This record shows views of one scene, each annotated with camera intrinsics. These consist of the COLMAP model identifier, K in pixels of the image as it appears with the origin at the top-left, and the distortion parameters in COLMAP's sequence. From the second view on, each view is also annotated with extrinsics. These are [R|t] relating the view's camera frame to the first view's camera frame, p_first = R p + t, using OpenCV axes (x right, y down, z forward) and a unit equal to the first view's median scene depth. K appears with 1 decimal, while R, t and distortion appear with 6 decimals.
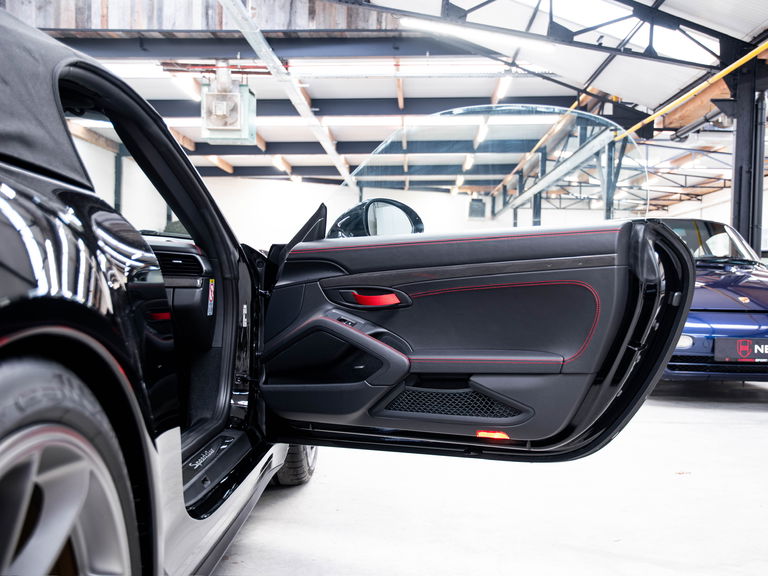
lens RADIAL K [[851.7, 0, 426.1], [0, 851.7, 261.5], [0, 0, 1]] dist [0.076395, 0.000000]
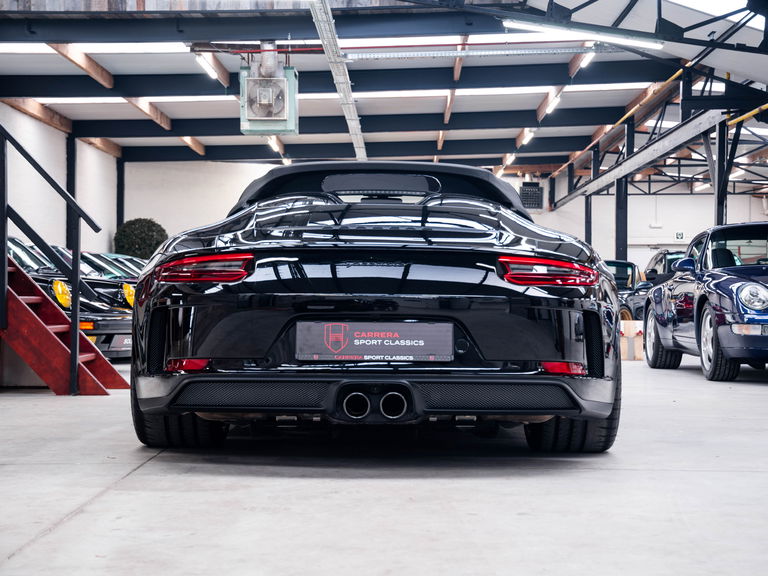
lens RADIAL K [[1302.2, 0, 381.6], [0, 1302.2, 288.7], [0, 0, 1]] dist [0.215372, 0.000000]
pose [[0.999088, -0.013138, -0.040620, -0.041000], [0.013614, 0.999842, 0.011463, 0.001601], [0.040463, -0.012005, 0.999109, -0.189188]]
